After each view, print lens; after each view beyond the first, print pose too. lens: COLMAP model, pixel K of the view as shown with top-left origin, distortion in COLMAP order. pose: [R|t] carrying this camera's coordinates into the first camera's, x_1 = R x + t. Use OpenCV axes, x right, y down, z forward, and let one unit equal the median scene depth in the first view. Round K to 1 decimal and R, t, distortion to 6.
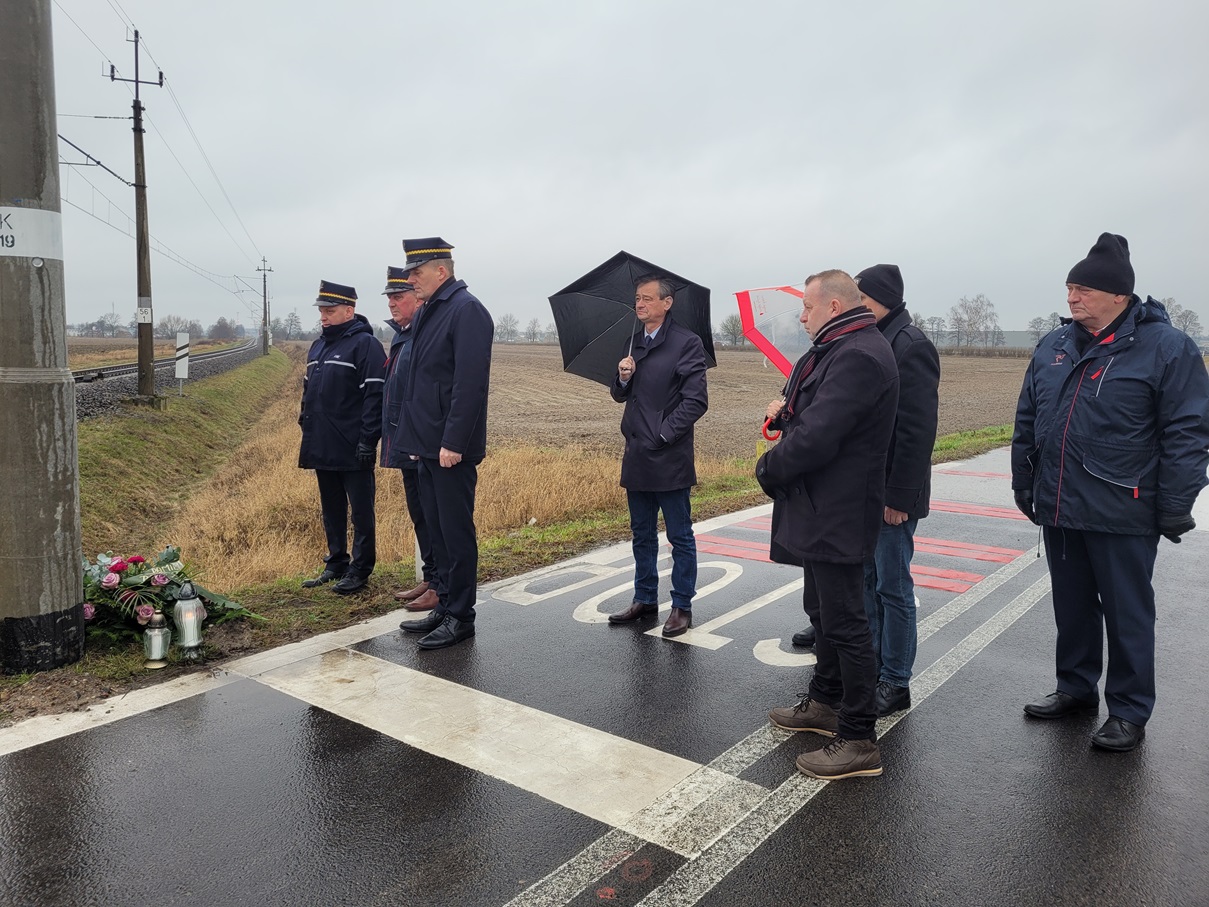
lens RADIAL K [[905.6, 0, 612.1], [0, 905.6, 417.1], [0, 0, 1]] dist [0.059773, -0.034794]
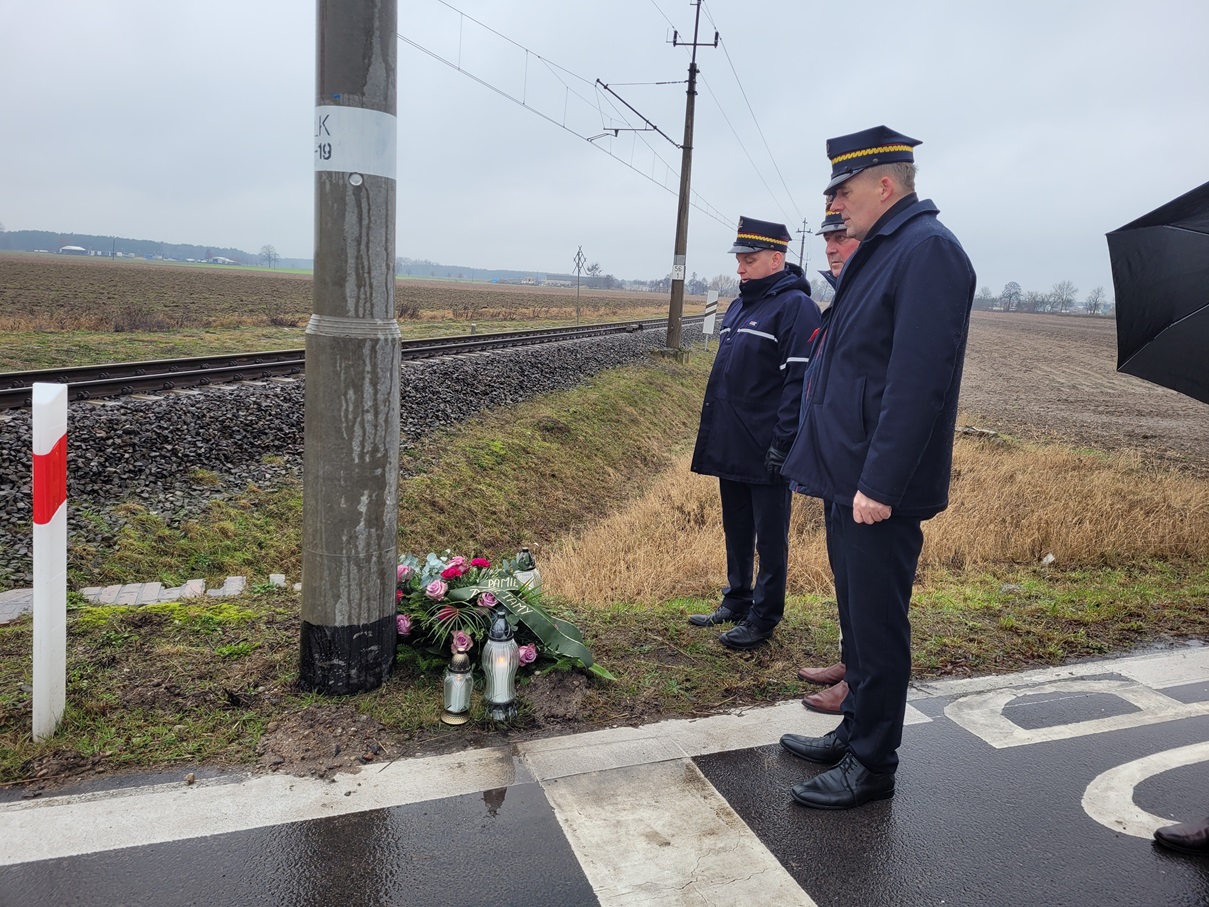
lens RADIAL K [[905.6, 0, 613.3], [0, 905.6, 427.9], [0, 0, 1]] dist [0.059773, -0.034794]
pose [[0.843302, 0.117523, -0.524433, -0.016486], [-0.090838, 0.992928, 0.076442, -0.033380], [0.529708, -0.016825, 0.848013, 0.385446]]
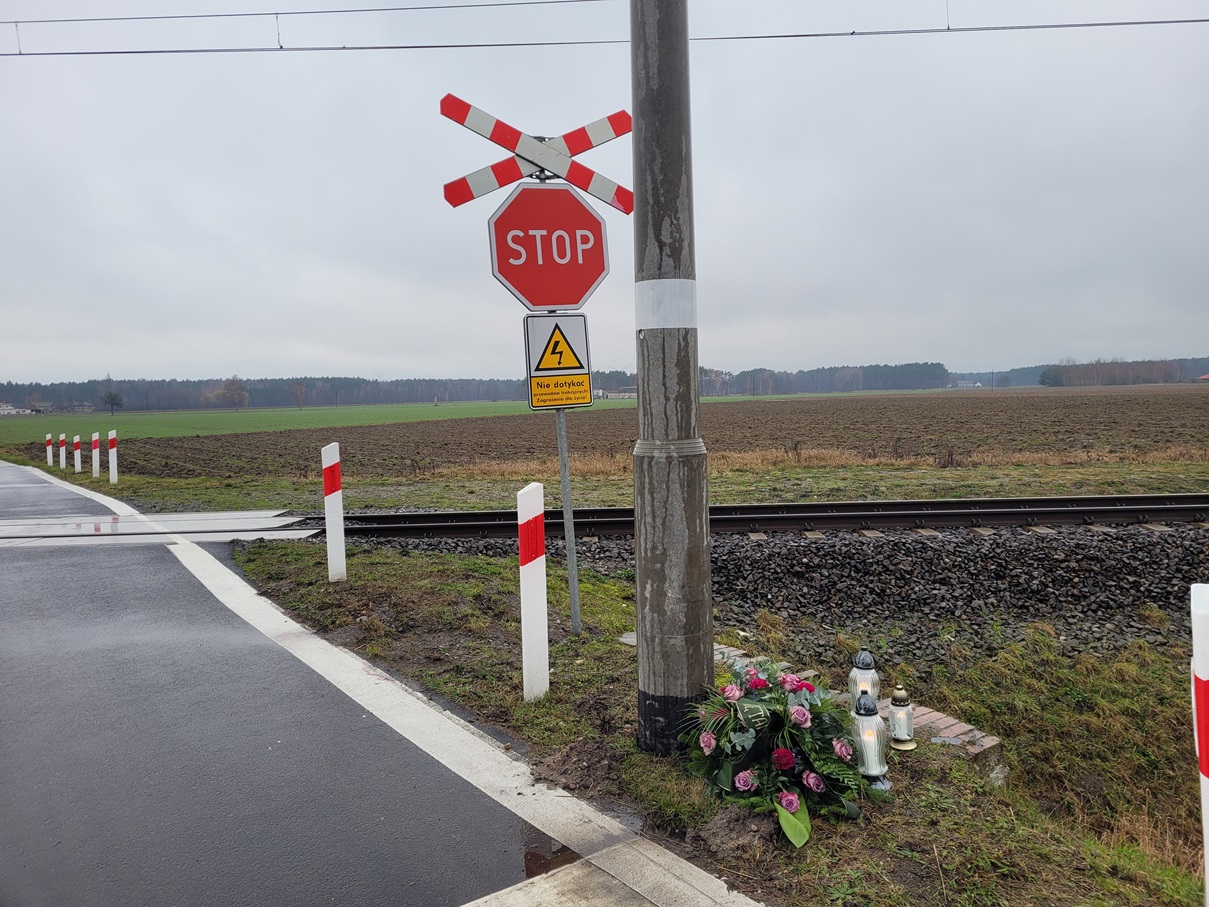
lens RADIAL K [[905.6, 0, 611.1], [0, 905.6, 420.1], [0, 0, 1]] dist [0.059773, -0.034794]
pose [[-0.287486, 0.020057, -0.957575, 0.268625], [-0.058217, 0.997566, 0.038373, -0.091856], [0.956014, 0.066779, -0.285619, 1.037660]]
